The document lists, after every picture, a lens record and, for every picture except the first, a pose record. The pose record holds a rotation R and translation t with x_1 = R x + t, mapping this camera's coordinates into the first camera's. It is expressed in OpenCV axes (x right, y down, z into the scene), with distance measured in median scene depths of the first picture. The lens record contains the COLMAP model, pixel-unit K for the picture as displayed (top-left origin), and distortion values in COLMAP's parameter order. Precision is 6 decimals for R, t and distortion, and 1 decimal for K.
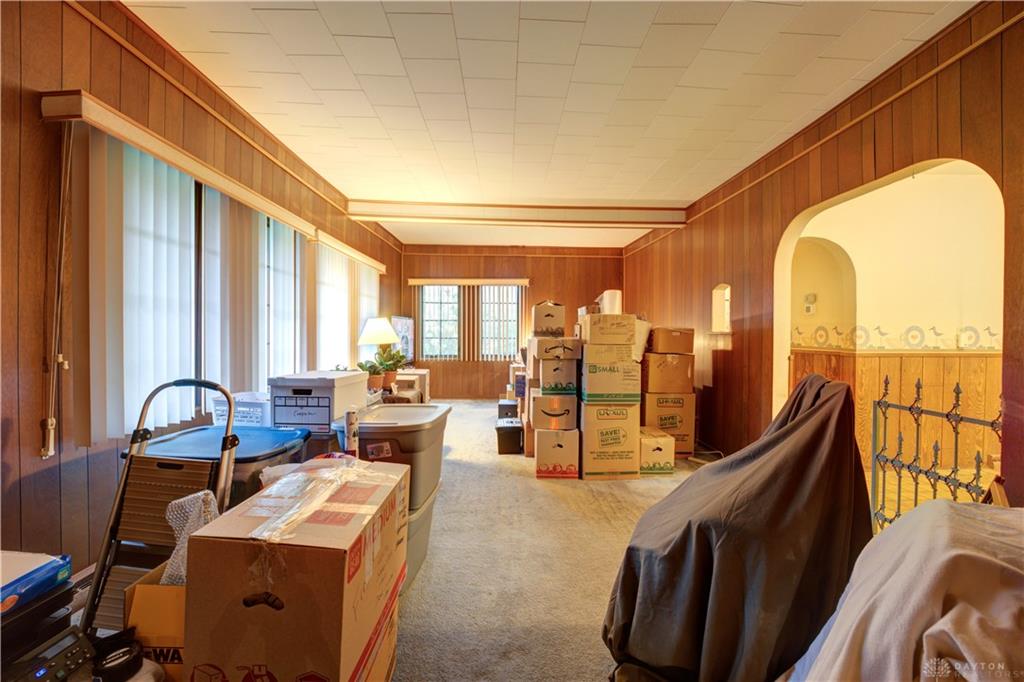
lens RADIAL K [[408.1, 0, 509.3], [0, 408.1, 335.3], [0, 0, 1]] dist [-0.001056, -0.000091]
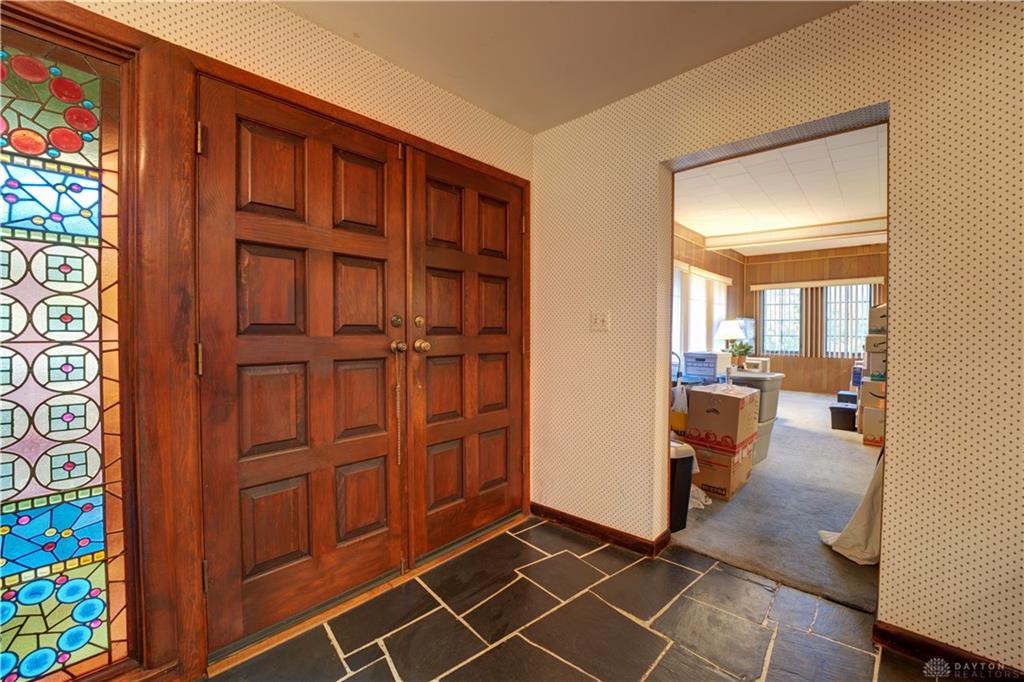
lens RADIAL K [[414.3, 0, 511.8], [0, 414.3, 336.4], [0, 0, 1]] dist [-0.028533, 0.000037]
pose [[0.727125, 0.009803, -0.686435, 0.067730], [-0.004179, 0.999943, 0.009853, 0.000800], [0.686492, -0.004296, 0.727125, -0.344416]]
